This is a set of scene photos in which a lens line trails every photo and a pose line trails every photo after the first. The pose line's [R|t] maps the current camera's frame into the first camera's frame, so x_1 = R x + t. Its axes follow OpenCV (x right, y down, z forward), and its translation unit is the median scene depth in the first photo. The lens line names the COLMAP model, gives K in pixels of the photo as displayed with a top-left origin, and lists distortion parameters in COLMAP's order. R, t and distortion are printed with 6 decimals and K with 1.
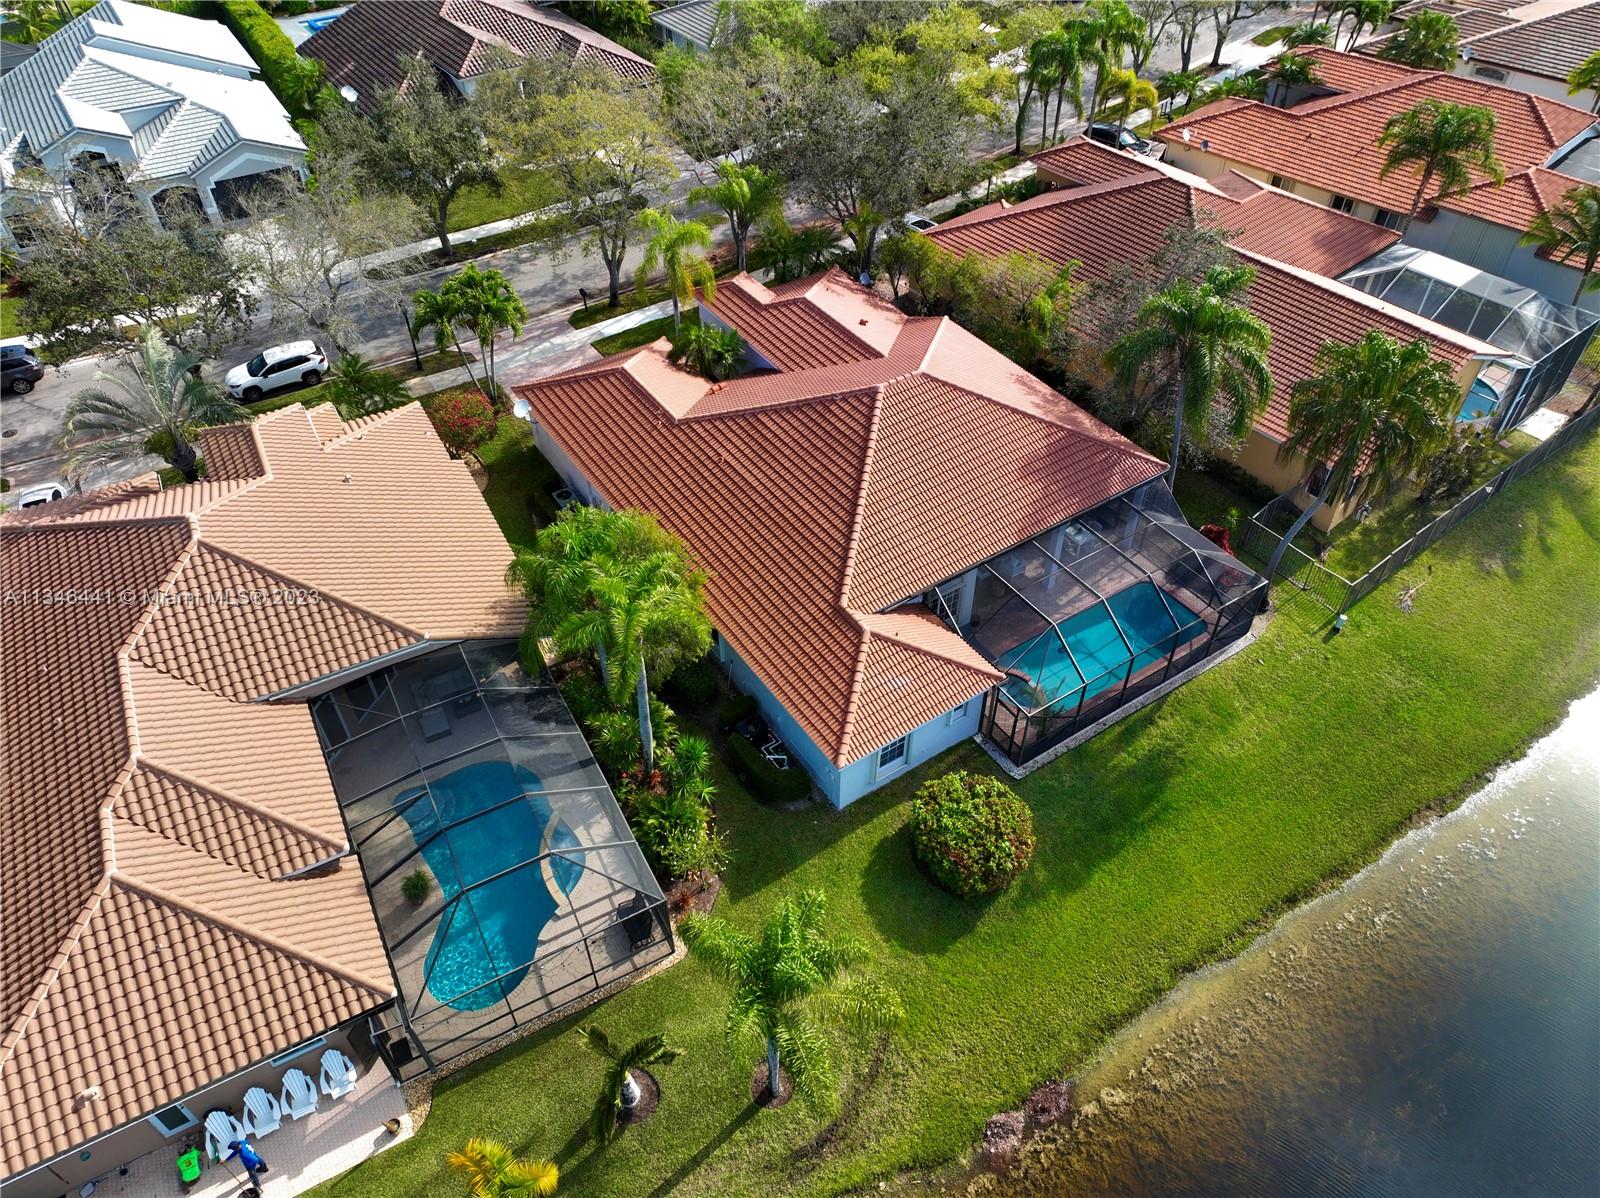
lens RADIAL K [[1129.7, 0, 801.0], [0, 1129.7, 593.9], [0, 0, 1]] dist [0.002969, -0.001175]
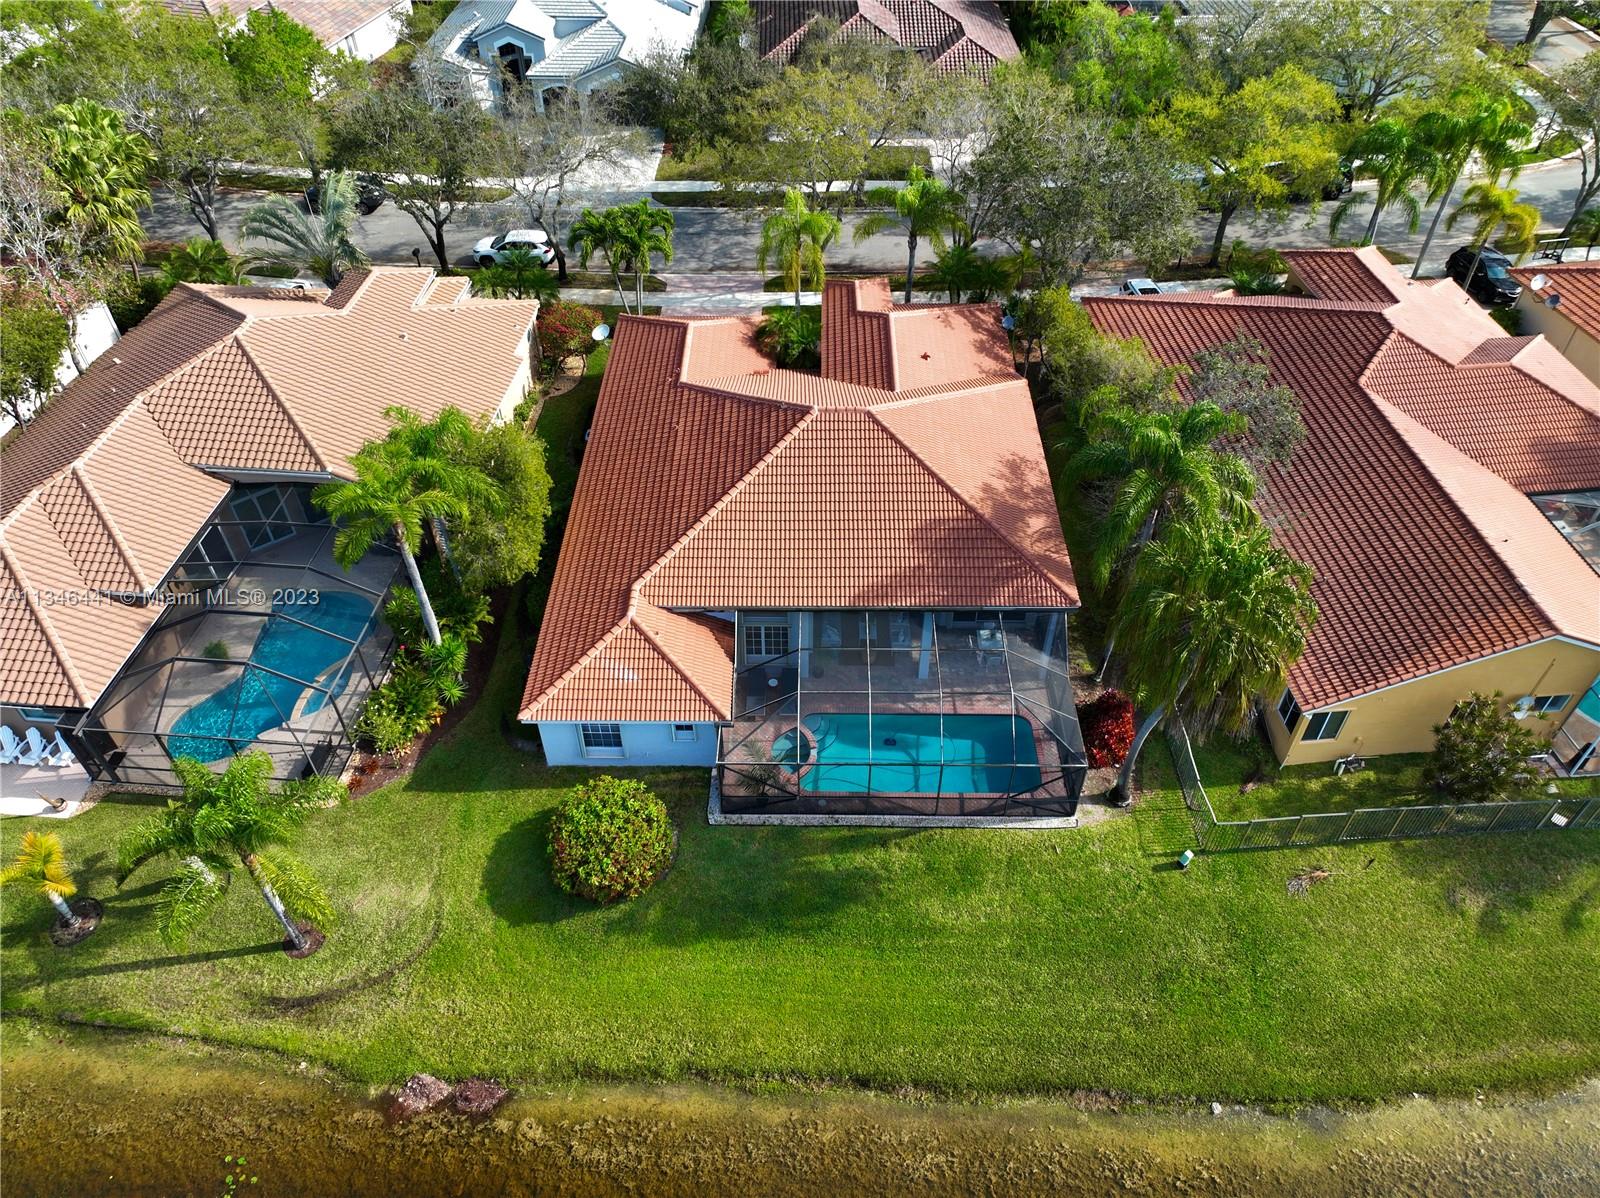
lens RADIAL K [[1129.0, 0, 800.0], [0, 1129.0, 599.0], [0, 0, 1]] dist [0.006204, 0.002042]
pose [[0.827252, 0.389156, -0.405232, 0.578846], [-0.387246, 0.917516, 0.090582, -0.130333], [0.407057, 0.081990, 0.909715, 0.141656]]
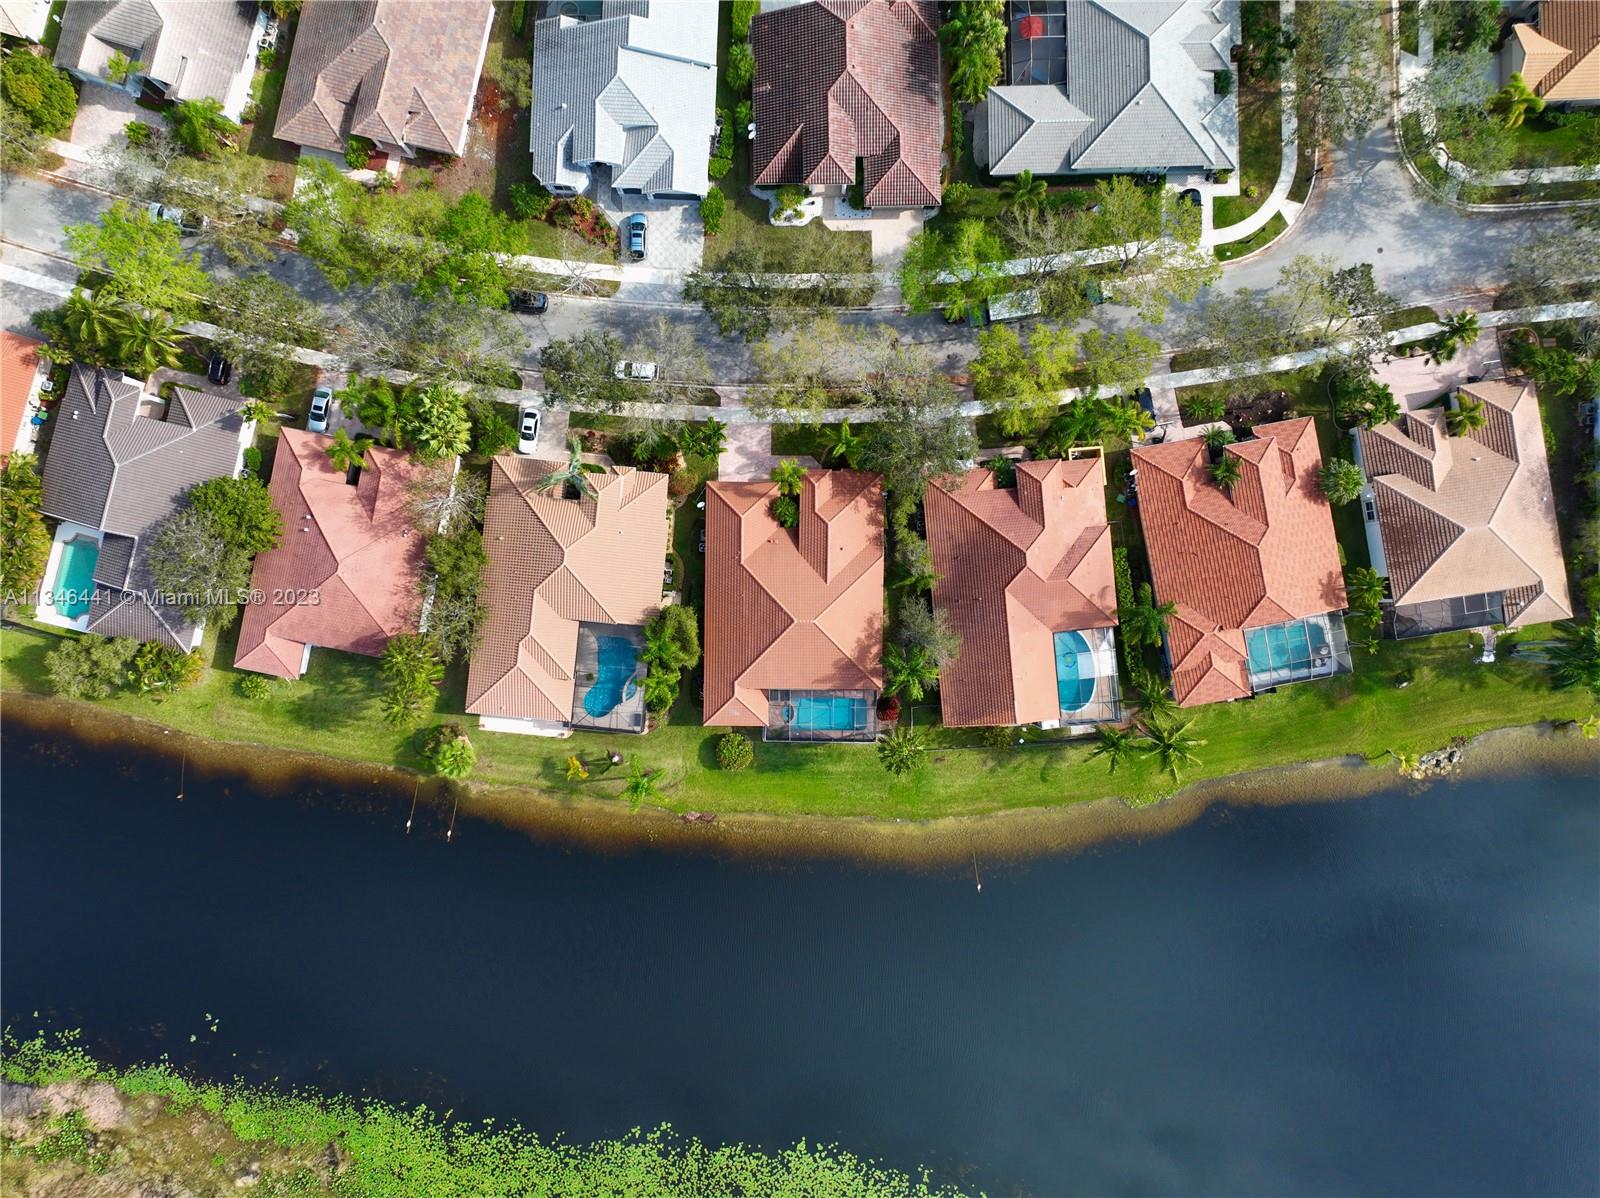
lens RADIAL K [[1120.4, 0, 800.5], [0, 1120.4, 596.6], [0, 0, 1]] dist [-0.003348, 0.000281]
pose [[0.827089, 0.562033, -0.006614, 0.072693], [-0.383241, 0.572509, 0.724817, -2.410570], [0.411158, -0.596953, 0.688909, -0.885333]]
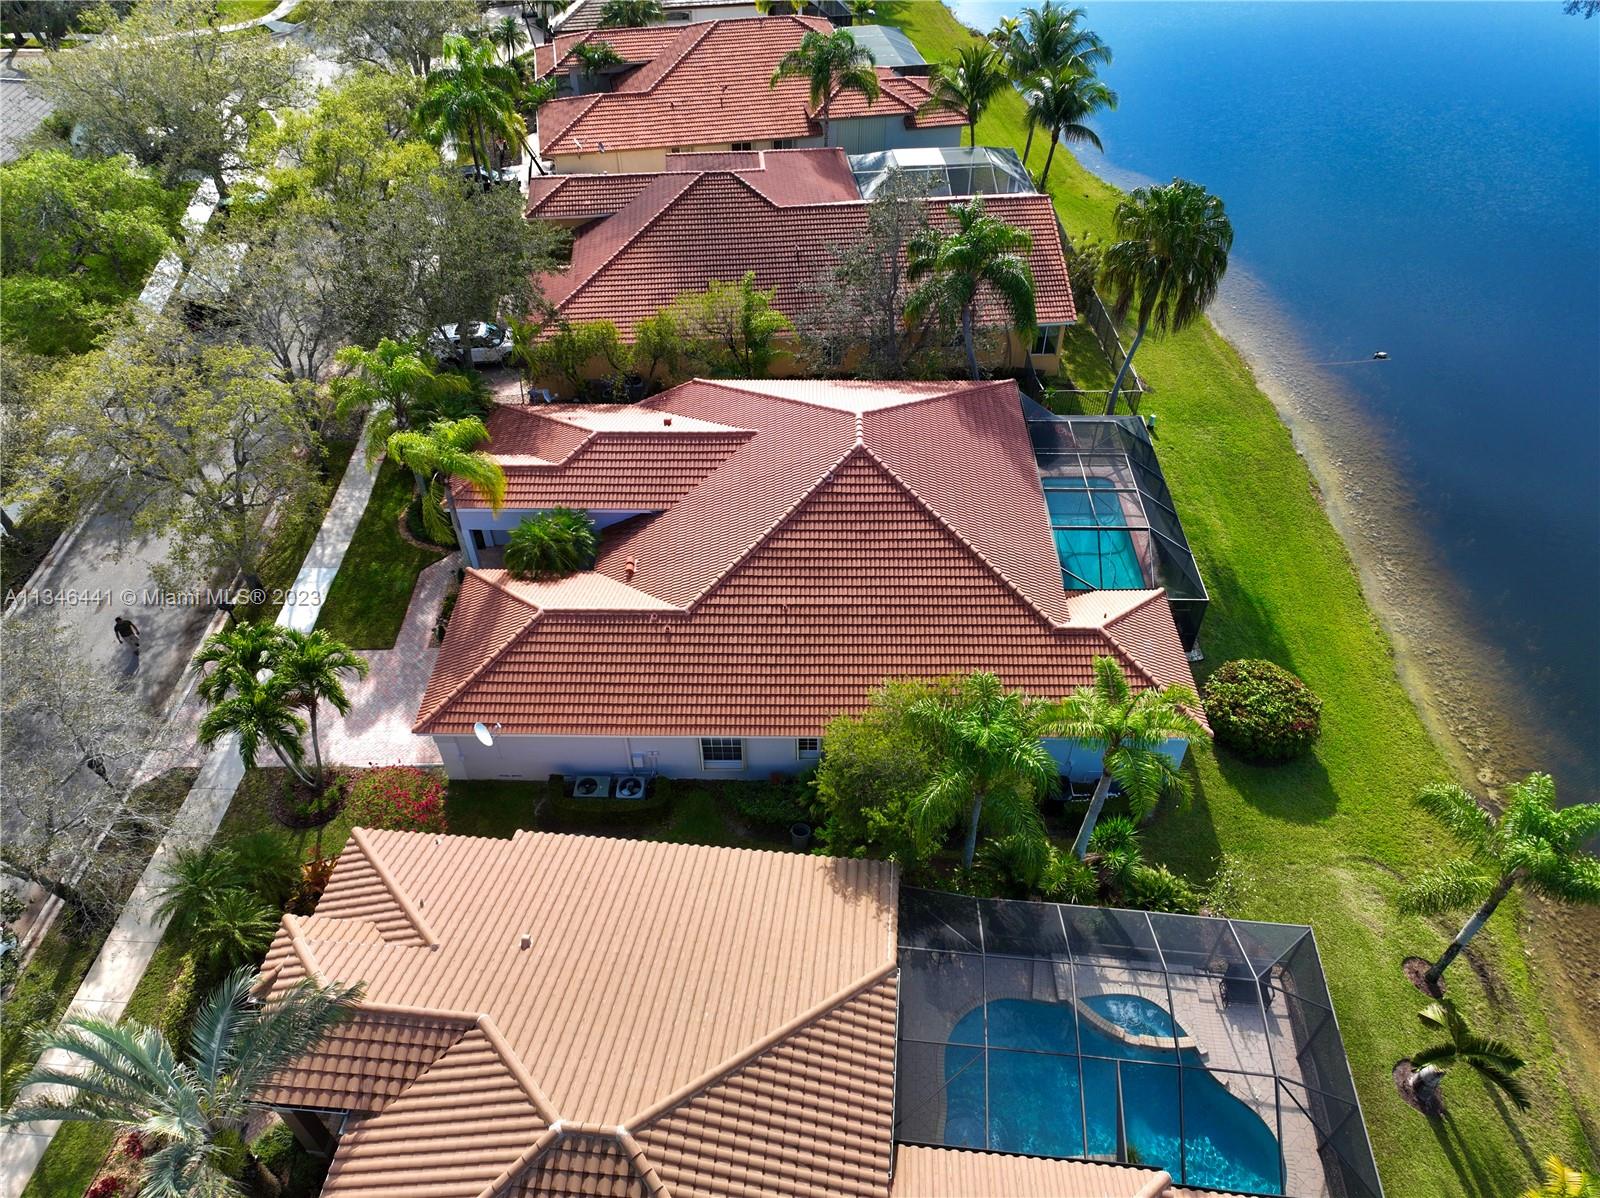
lens RADIAL K [[1129.5, 0, 798.5], [0, 1129.5, 595.7], [0, 0, 1]] dist [-0.005692, 0.000922]
pose [[0.561453, -0.568942, 0.600896, -0.668026], [0.570594, 0.792091, 0.216829, -0.355498], [-0.599327, 0.221128, 0.769357, 0.379490]]
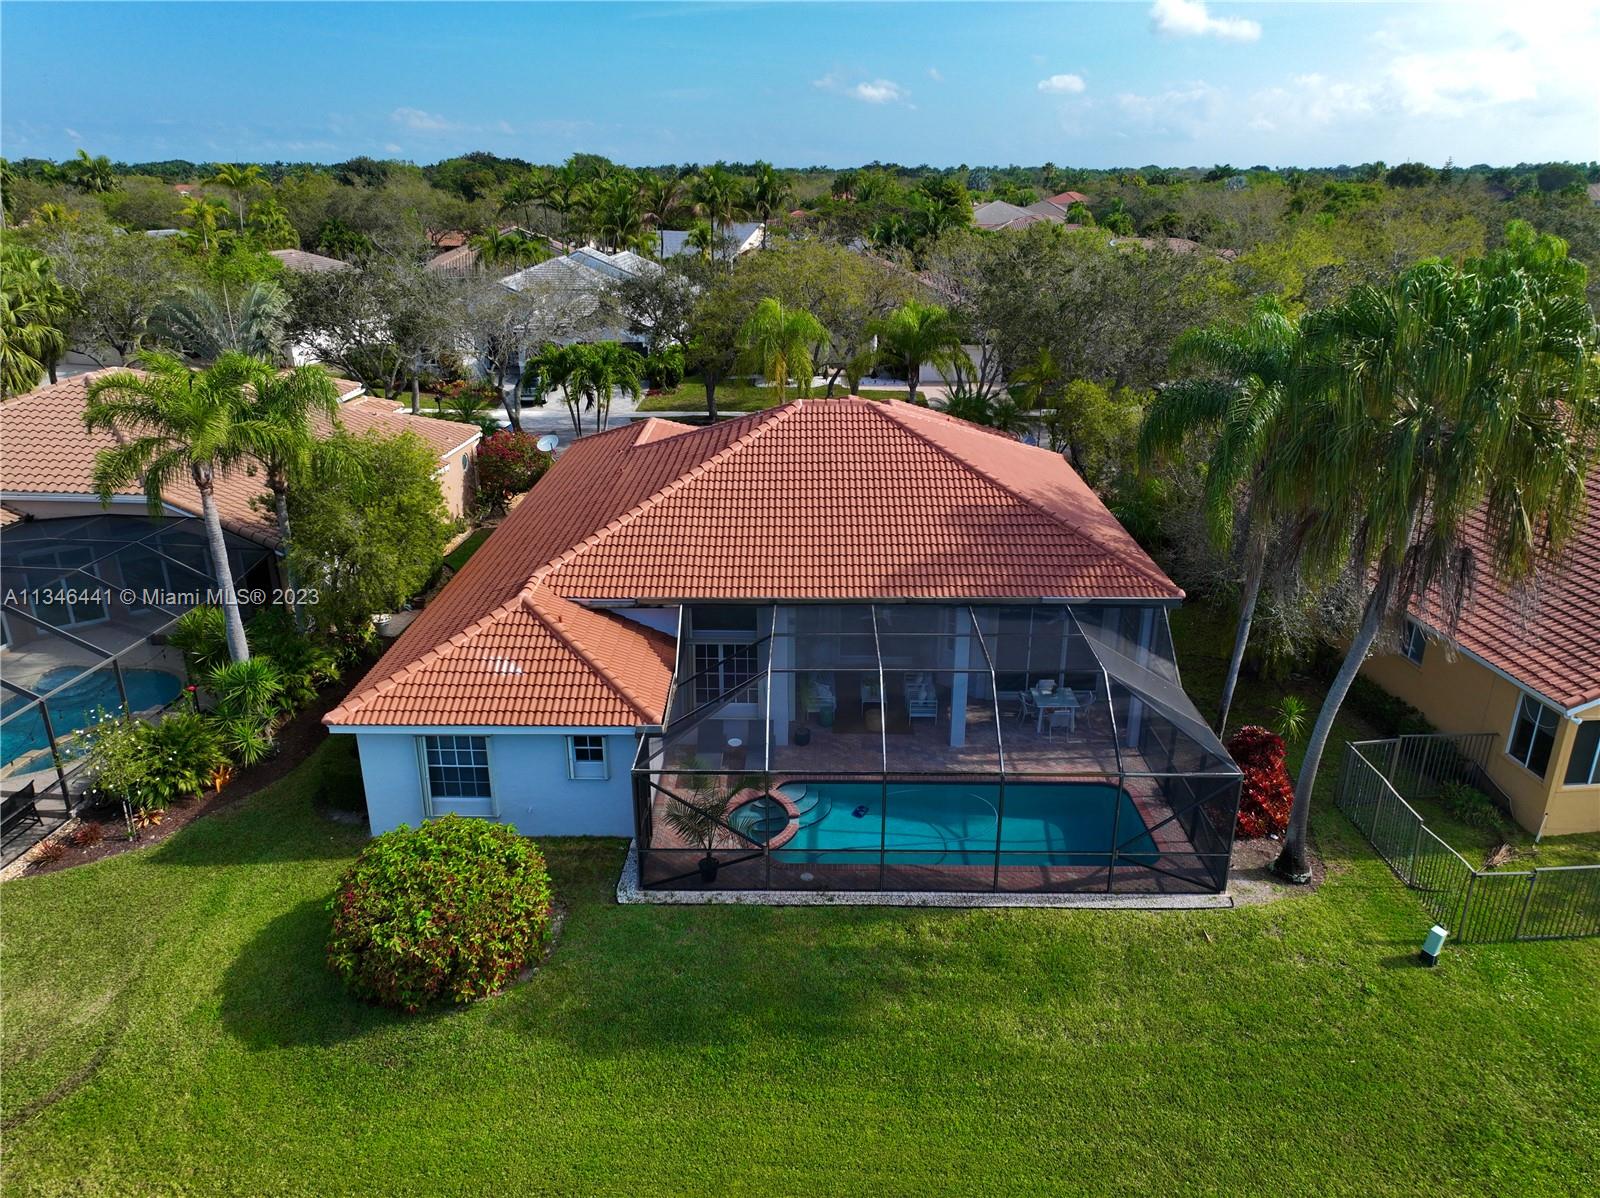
lens RADIAL K [[1126.5, 0, 800.9], [0, 1126.5, 595.8], [0, 0, 1]] dist [-0.002037, 0.022313]
pose [[0.828292, 0.203440, -0.522058, 0.544554], [-0.390288, 0.878012, -0.277076, 0.151788], [0.402004, 0.433252, 0.806650, 0.512561]]
